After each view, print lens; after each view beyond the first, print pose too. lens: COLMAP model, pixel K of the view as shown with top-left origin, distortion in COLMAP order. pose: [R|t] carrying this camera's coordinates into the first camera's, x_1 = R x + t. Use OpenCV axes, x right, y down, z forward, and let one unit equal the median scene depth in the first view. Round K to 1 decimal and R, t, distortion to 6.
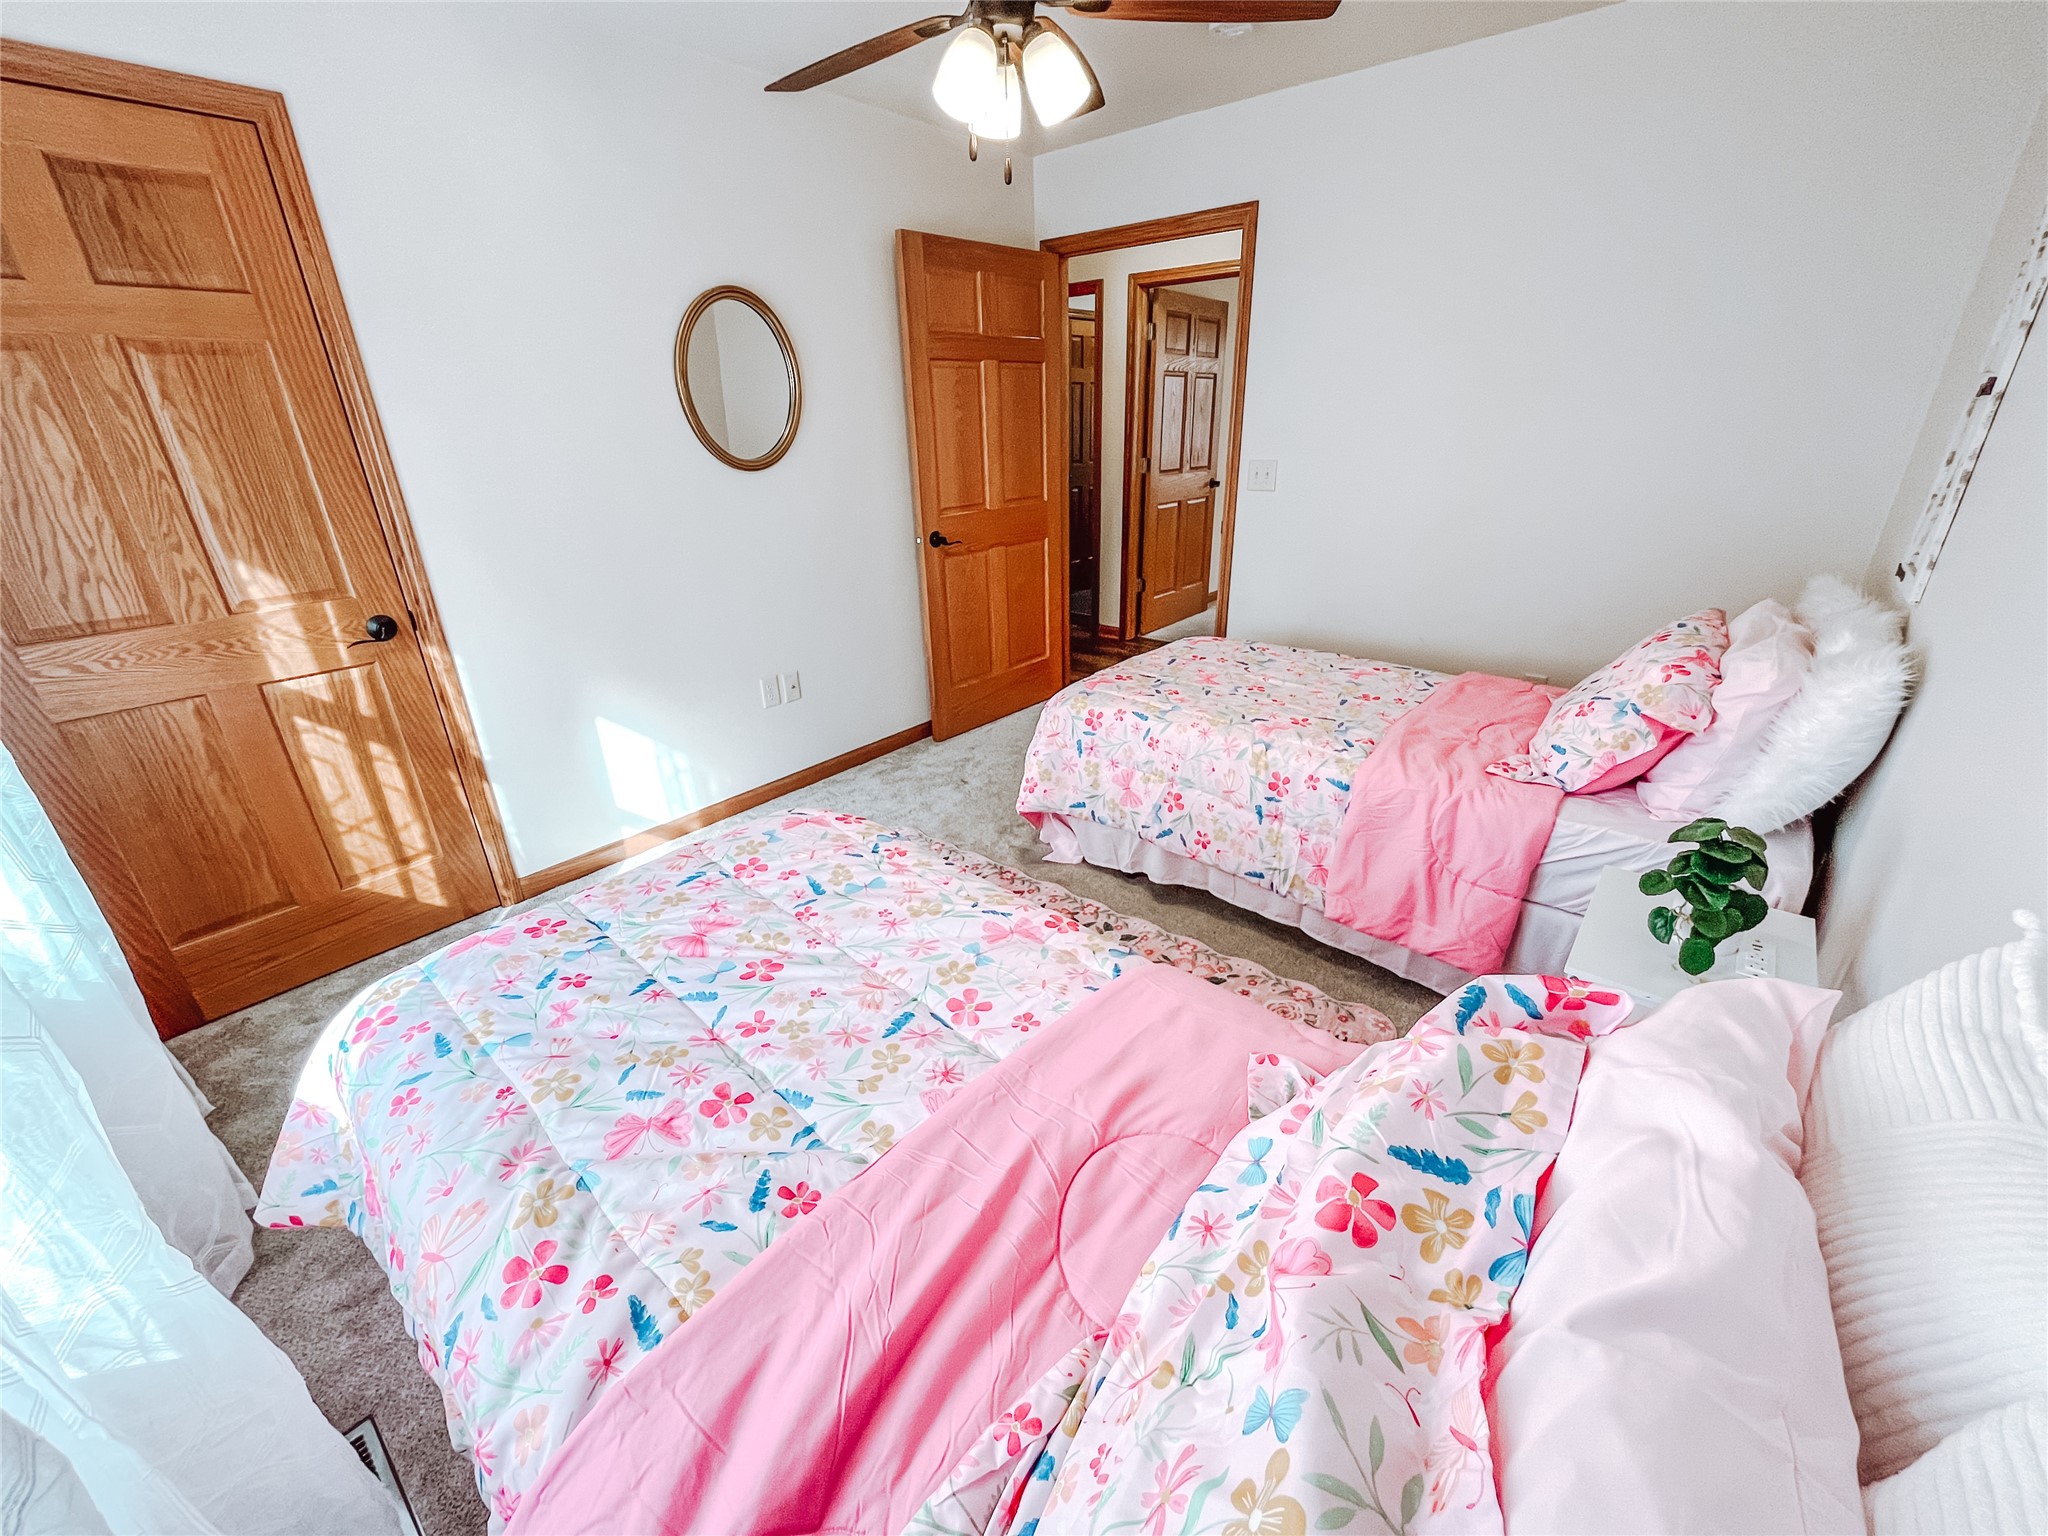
lens RADIAL K [[822.9, 0, 1022.5], [0, 822.9, 767.7], [0, 0, 1]] dist [-0.003839, -0.000508]
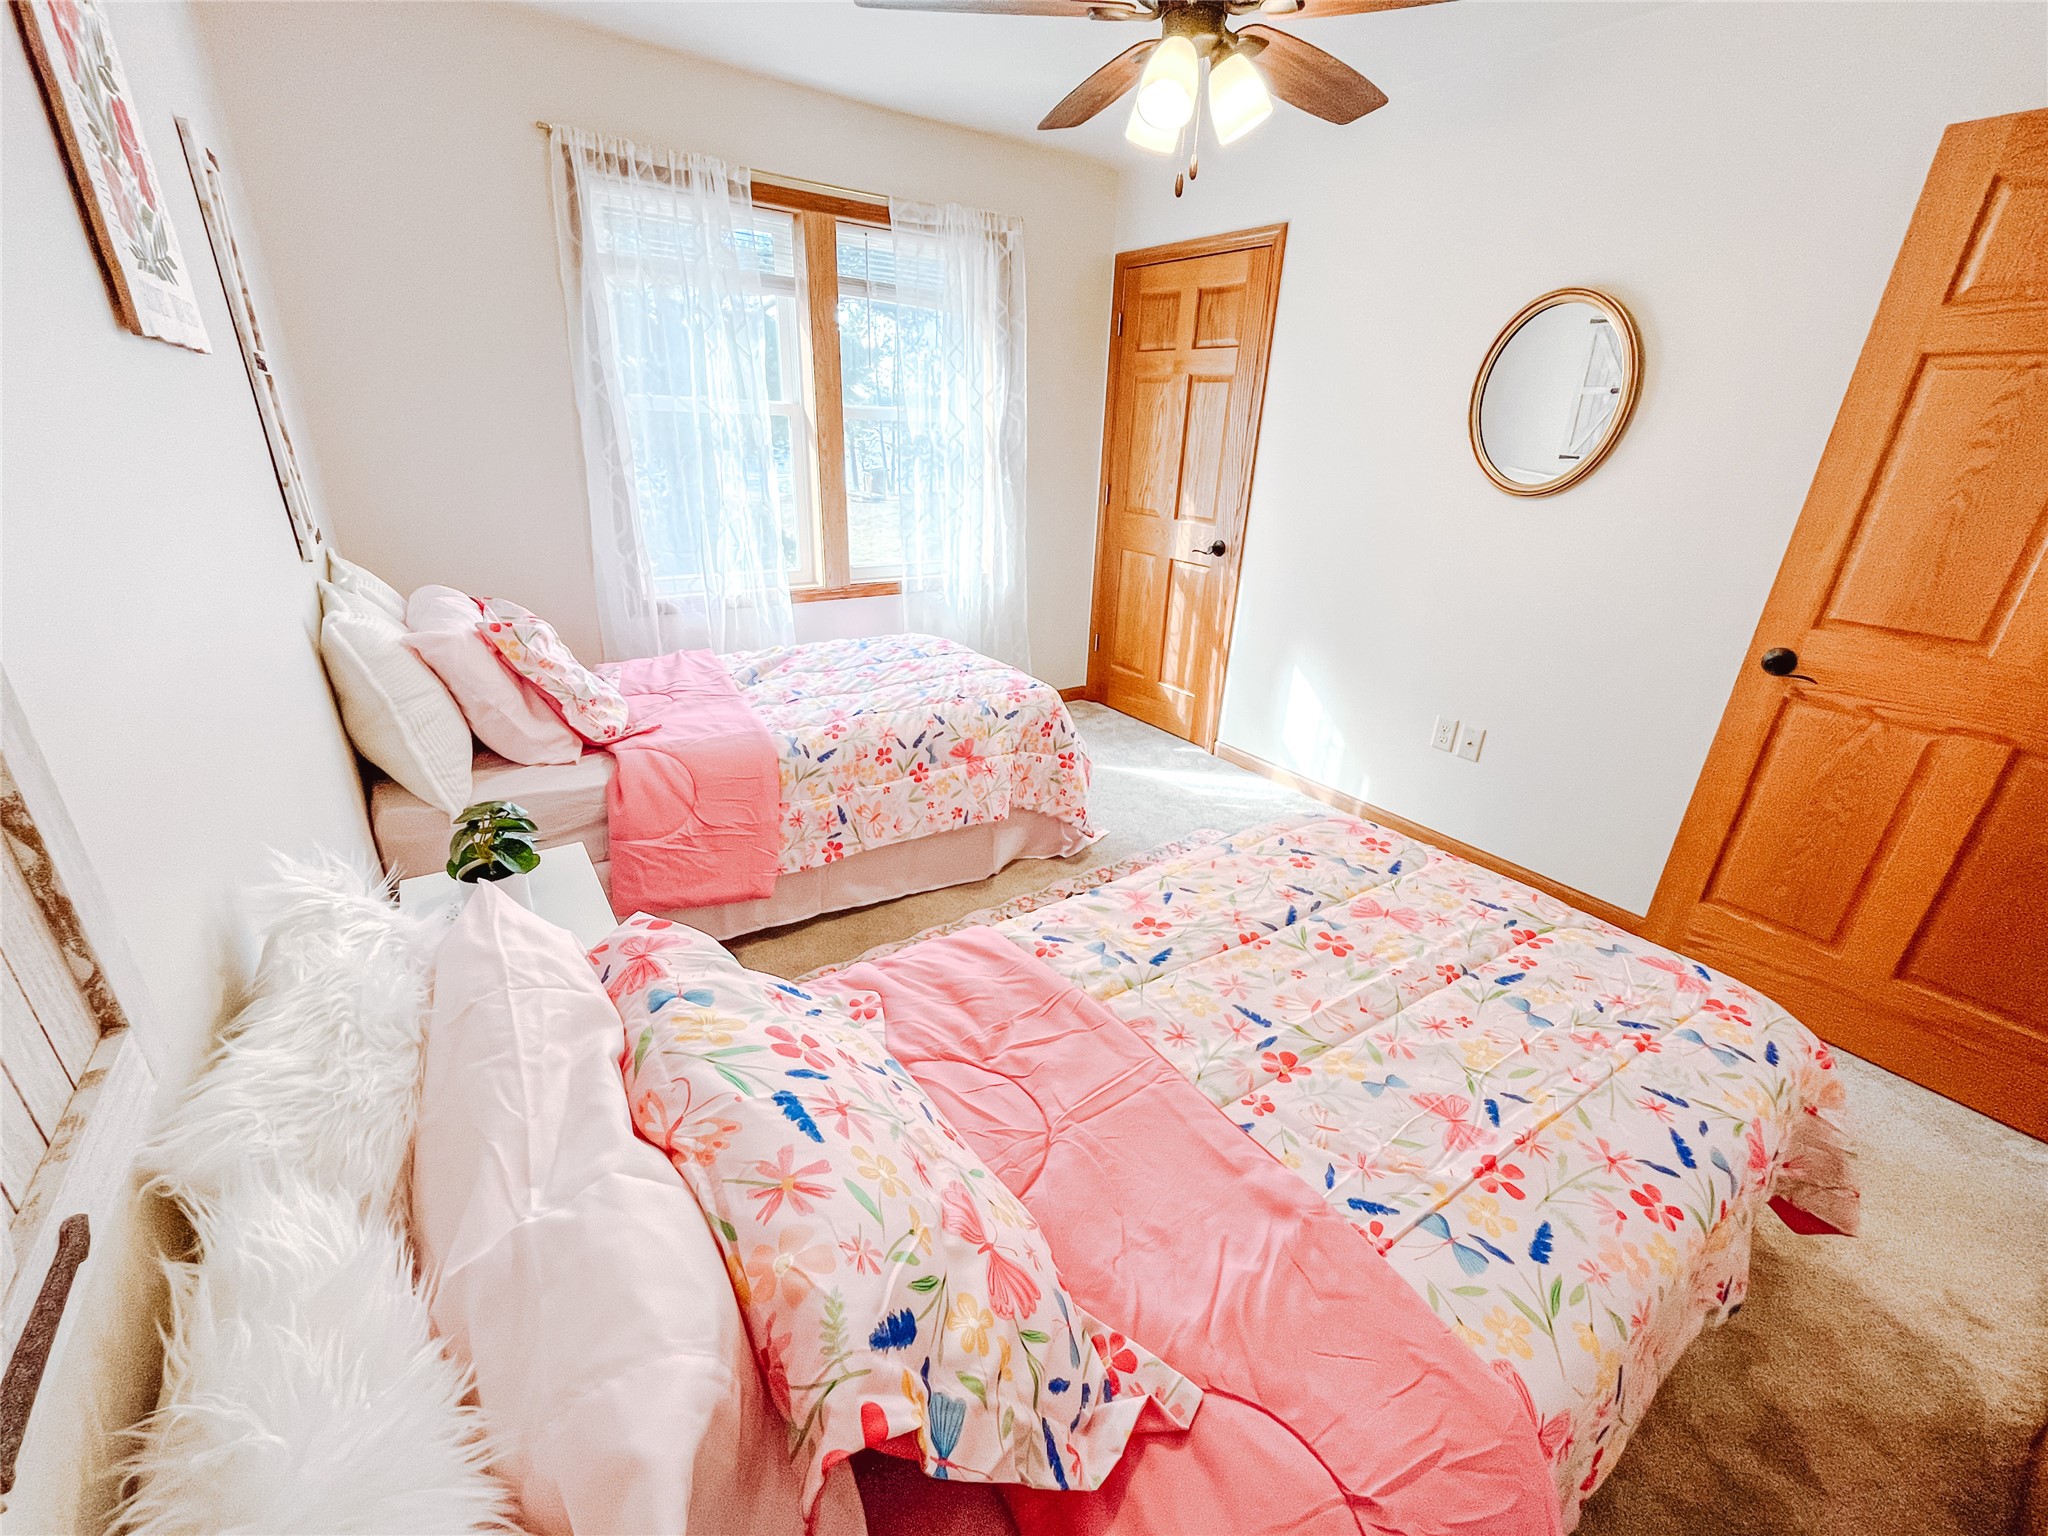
lens RADIAL K [[822.9, 0, 1022.5], [0, 822.9, 767.7], [0, 0, 1]] dist [-0.003839, -0.000508]
pose [[-0.252920, 0.390451, -0.885200, 0.853535], [-0.413202, 0.783711, 0.463746, -0.392666], [0.874812, 0.483057, -0.036881, 0.862097]]
